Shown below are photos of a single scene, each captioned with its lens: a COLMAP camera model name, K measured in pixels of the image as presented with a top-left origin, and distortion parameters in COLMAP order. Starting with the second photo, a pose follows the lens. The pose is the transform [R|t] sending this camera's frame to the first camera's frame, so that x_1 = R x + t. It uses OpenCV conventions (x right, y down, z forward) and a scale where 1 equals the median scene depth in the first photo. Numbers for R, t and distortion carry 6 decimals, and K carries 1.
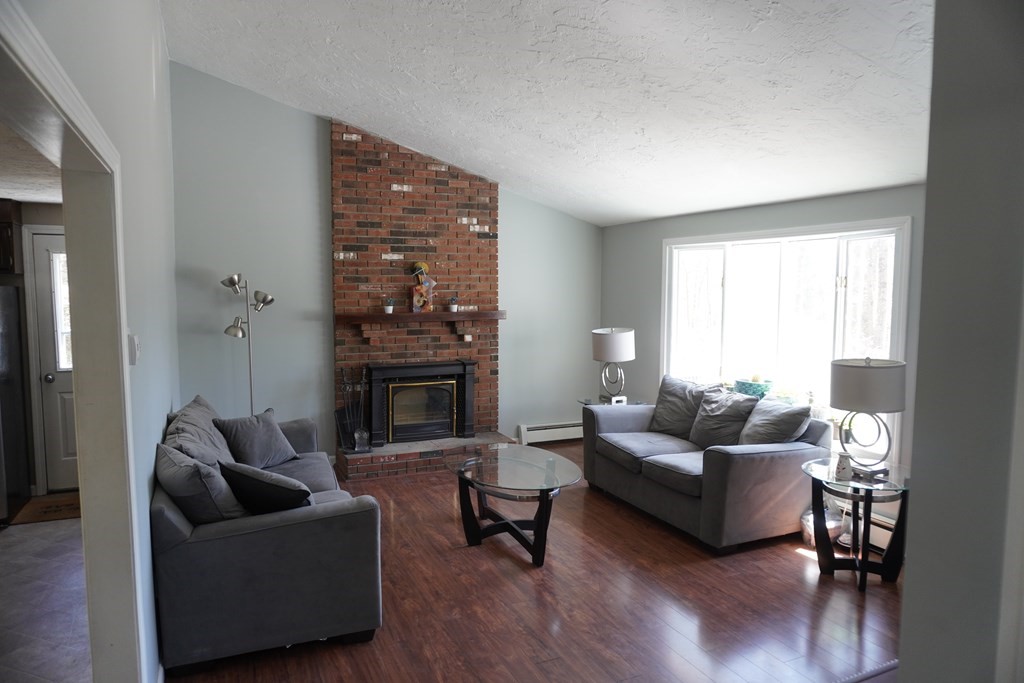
lens RADIAL K [[694.9, 0, 512.7], [0, 694.9, 341.6], [0, 0, 1]] dist [-0.030983, -0.001342]
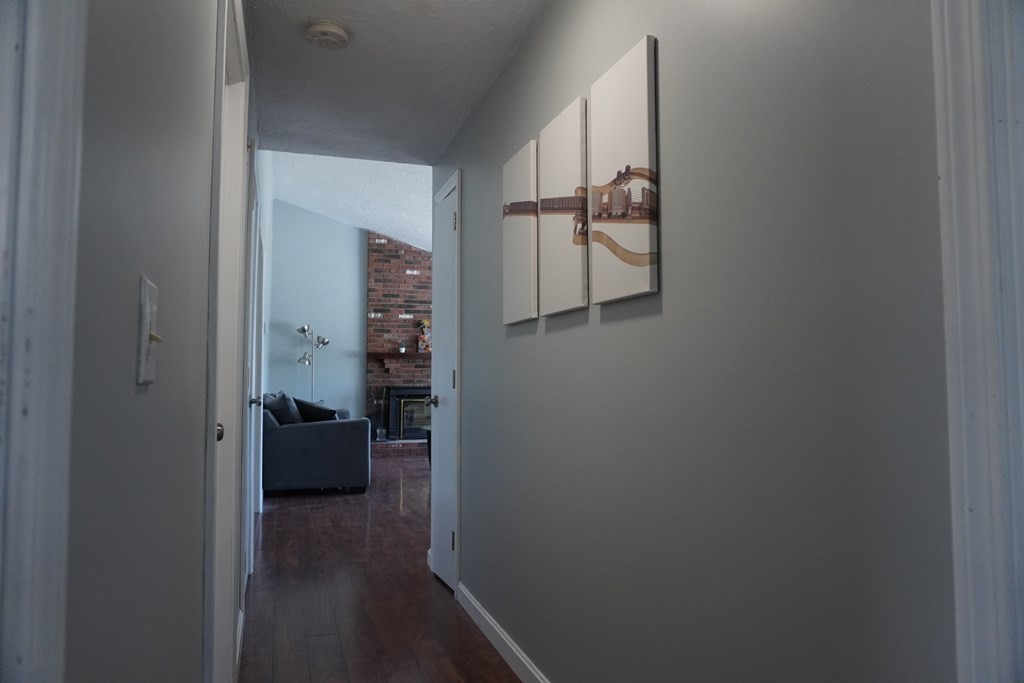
lens RADIAL K [[694.9, 0, 511.0], [0, 694.9, 340.9], [0, 0, 1]] dist [-0.030983, -0.001342]
pose [[0.995614, -0.006214, -0.093352, 0.205722], [-0.006818, 0.990320, -0.138637, 0.145673], [0.093310, 0.138666, 0.985934, -0.496258]]
